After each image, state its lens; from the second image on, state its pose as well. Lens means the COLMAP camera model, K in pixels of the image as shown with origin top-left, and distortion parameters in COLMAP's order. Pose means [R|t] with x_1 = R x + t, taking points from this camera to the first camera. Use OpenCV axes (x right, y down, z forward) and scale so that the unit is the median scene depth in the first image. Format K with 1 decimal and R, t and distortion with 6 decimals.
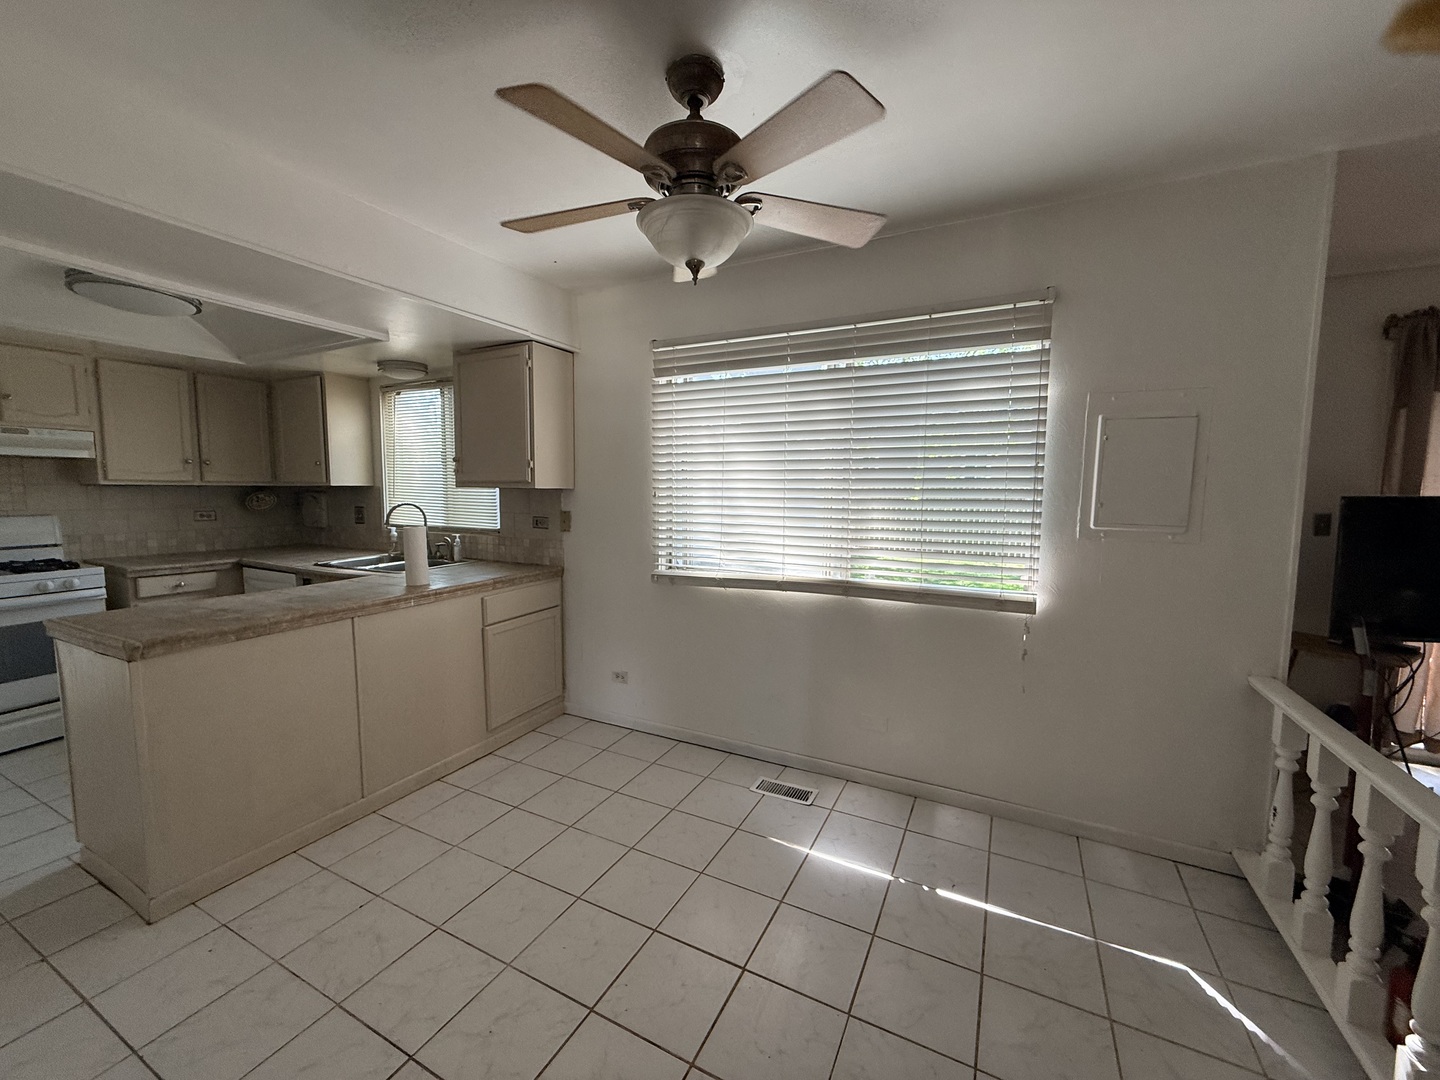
lens RADIAL K [[572.2, 0, 715.2], [0, 572.2, 539.8], [0, 0, 1]] dist [-0.002030, 0.000388]
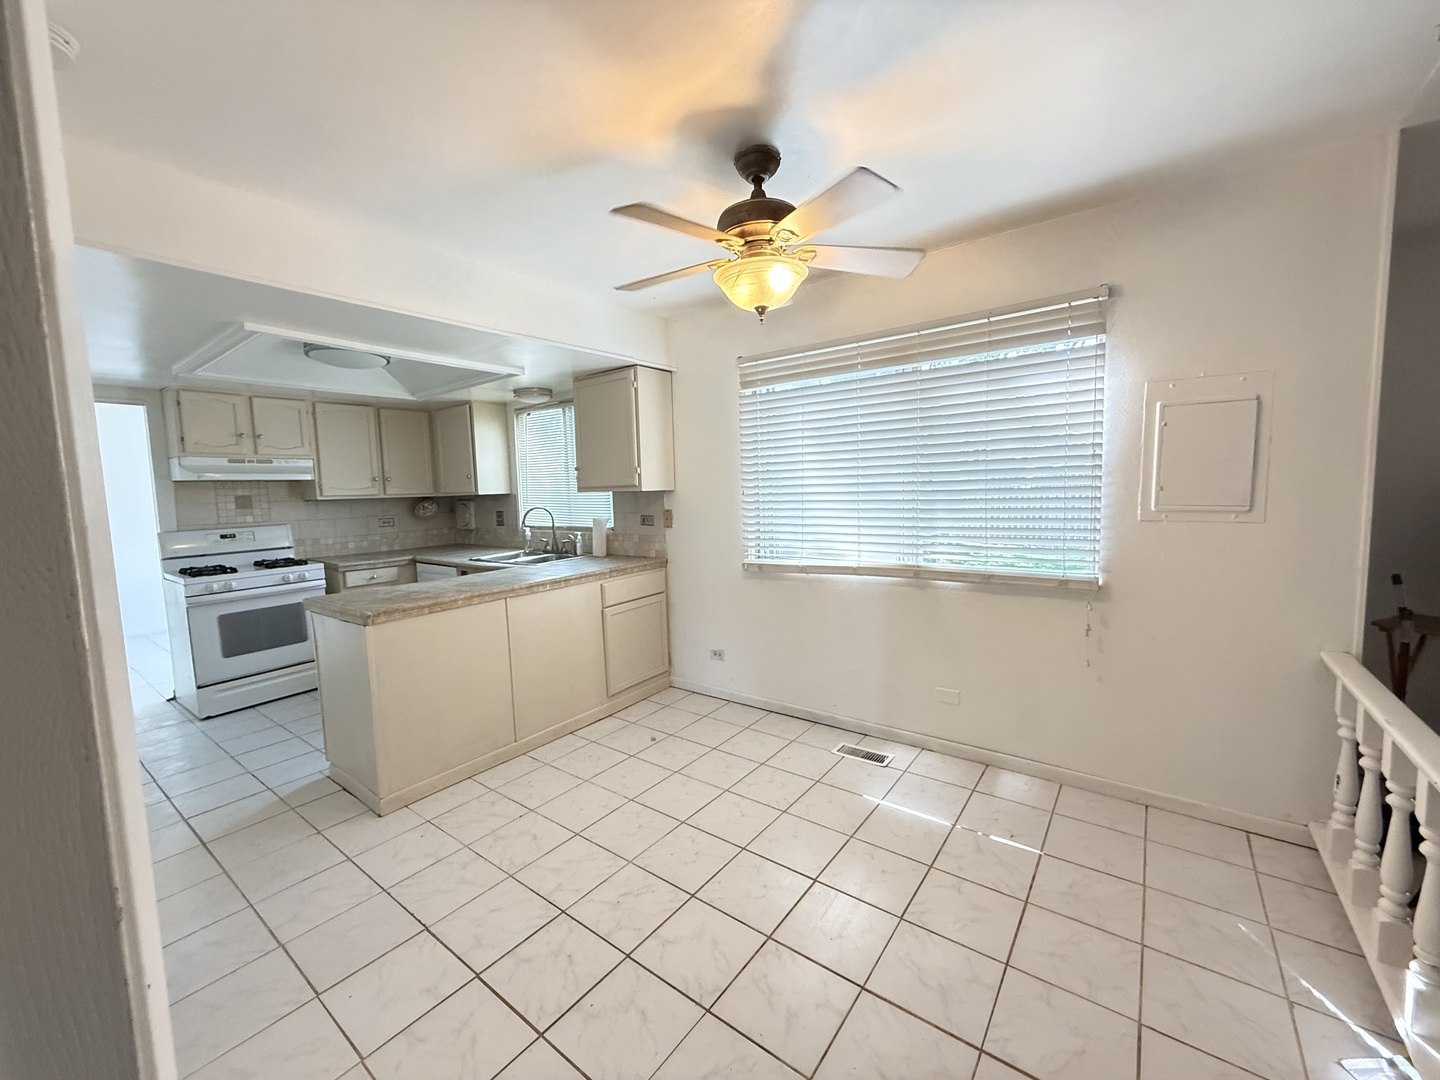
lens RADIAL K [[572.2, 0, 714.9], [0, 572.2, 538.9], [0, 0, 1]] dist [-0.002030, 0.000388]
pose [[0.983681, -0.020414, -0.178762, 0.041846], [0.020935, 0.999780, 0.001027, 0.010840], [0.178701, -0.004752, 0.983892, -0.134213]]
